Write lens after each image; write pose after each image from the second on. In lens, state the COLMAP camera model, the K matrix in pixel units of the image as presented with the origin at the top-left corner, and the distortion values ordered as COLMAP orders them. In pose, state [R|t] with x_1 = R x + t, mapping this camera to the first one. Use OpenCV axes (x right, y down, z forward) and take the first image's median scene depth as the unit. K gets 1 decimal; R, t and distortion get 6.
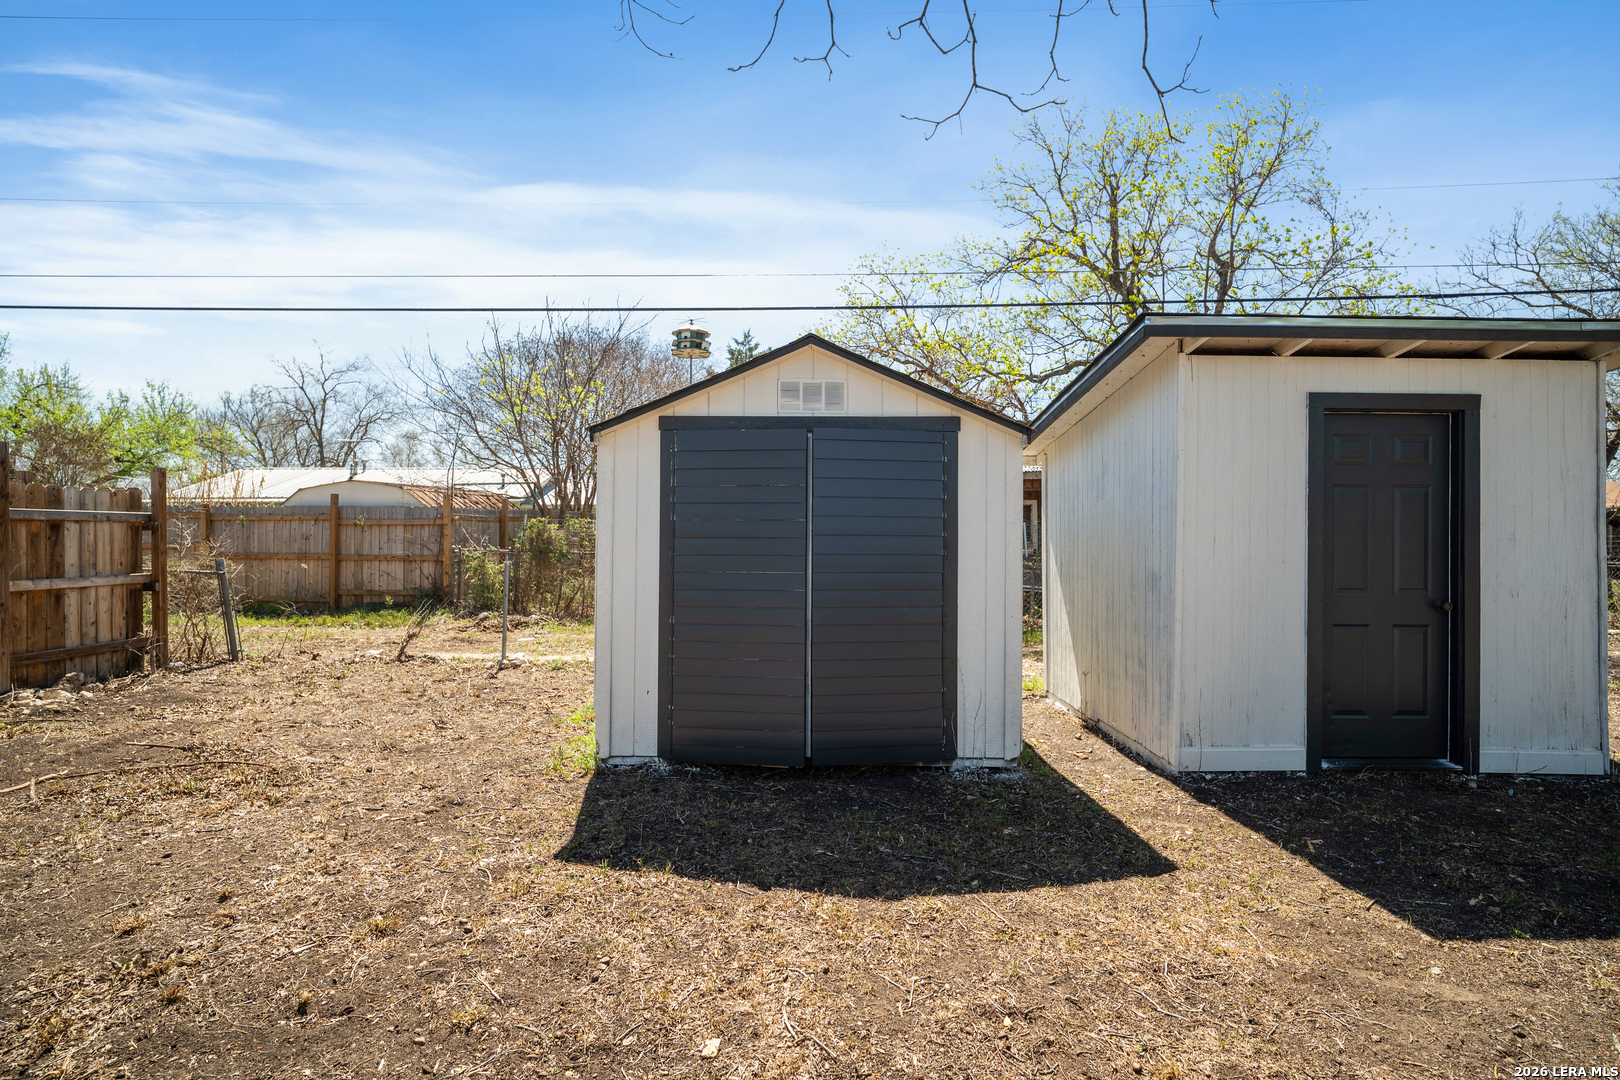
lens RADIAL K [[754.6, 0, 815.7], [0, 754.6, 536.4], [0, 0, 1]] dist [-0.004540, -0.002506]
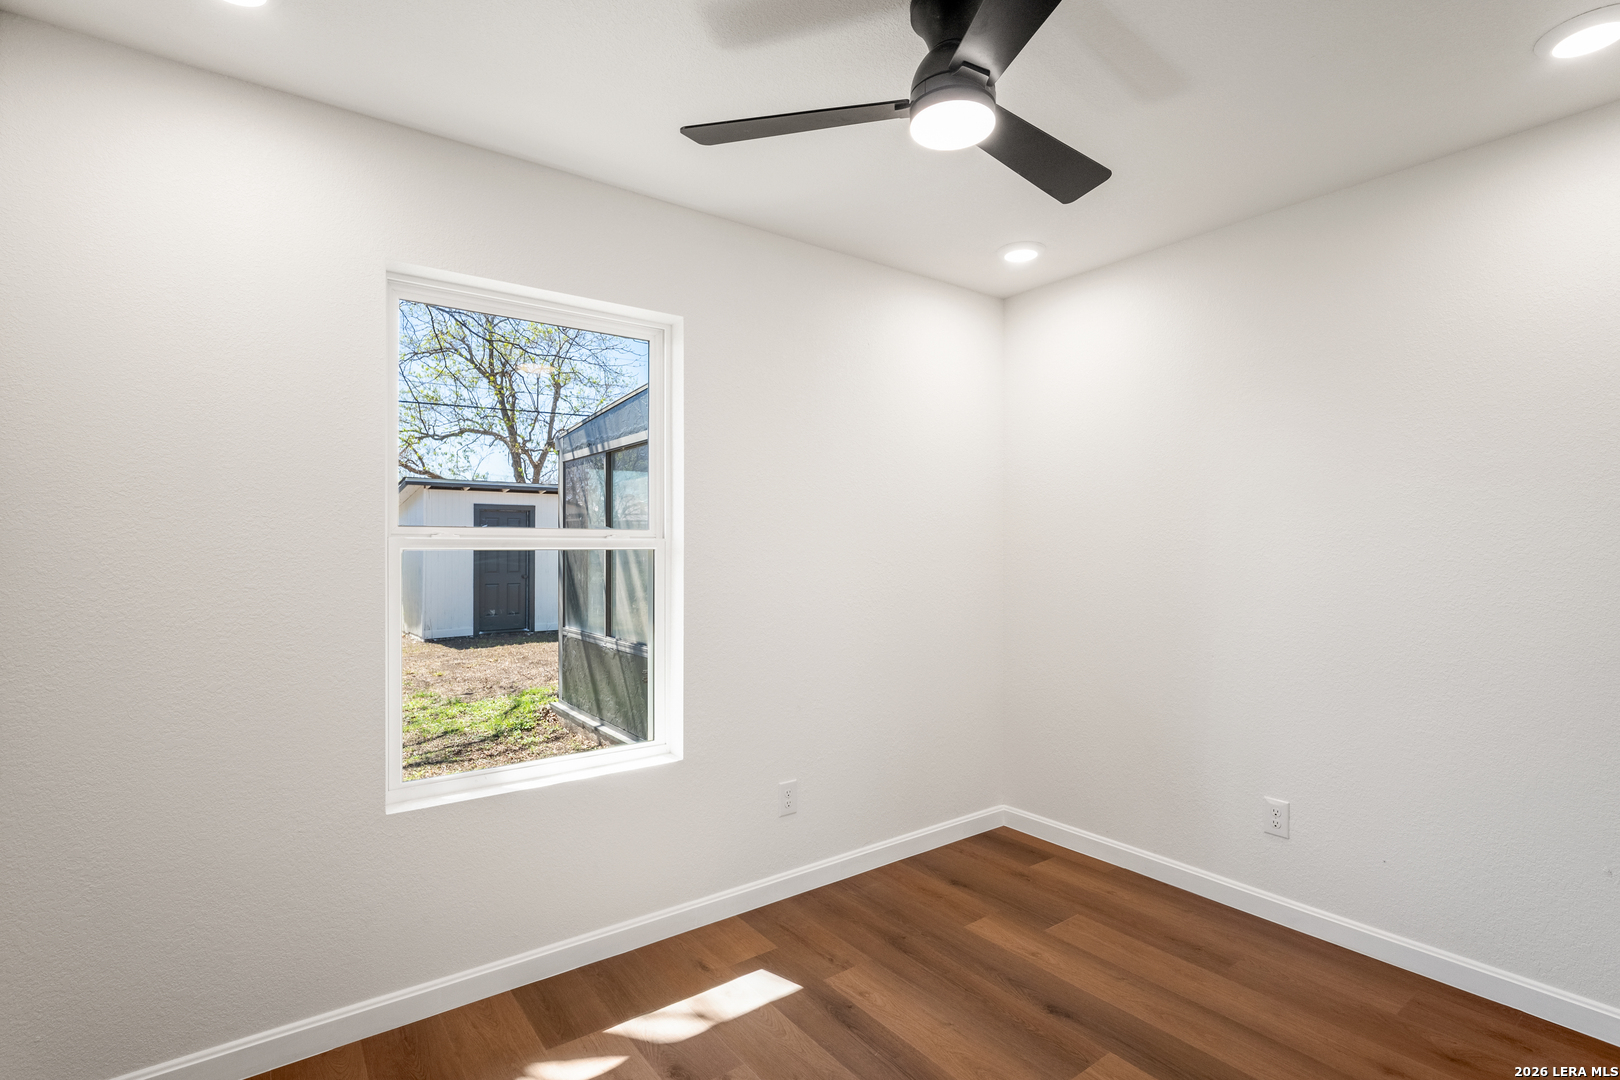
lens RADIAL K [[754.6, 0, 813.8], [0, 754.6, 538.7], [0, 0, 1]] dist [-0.004540, -0.002506]
pose [[0.784171, -0.000639, 0.620544, -0.111396], [0.004612, 0.999978, -0.004798, -0.036930], [-0.620527, 0.006624, 0.784157, -2.011559]]
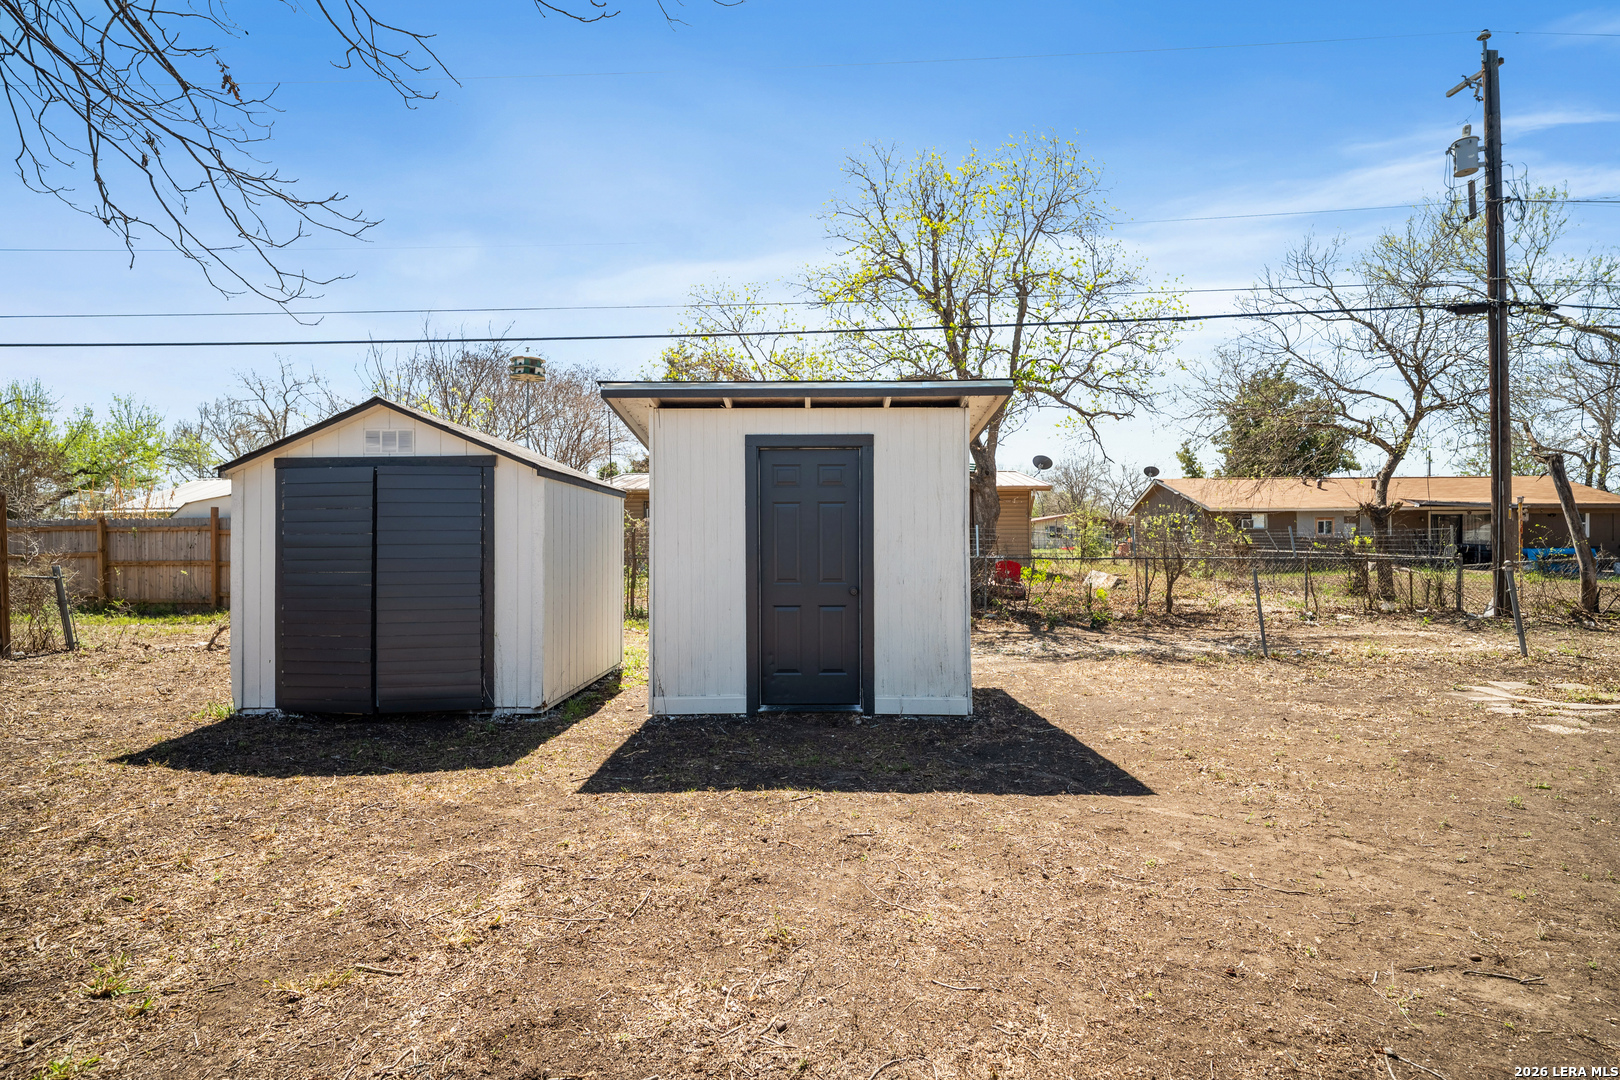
lens RADIAL K [[754.6, 0, 812.8], [0, 754.6, 538.9], [0, 0, 1]] dist [-0.004540, -0.002506]
pose [[0.999927, -0.011747, -0.002851, 0.758203], [0.011757, 0.999925, 0.003348, -0.006566], [0.002812, -0.003381, 0.999990, -0.350431]]
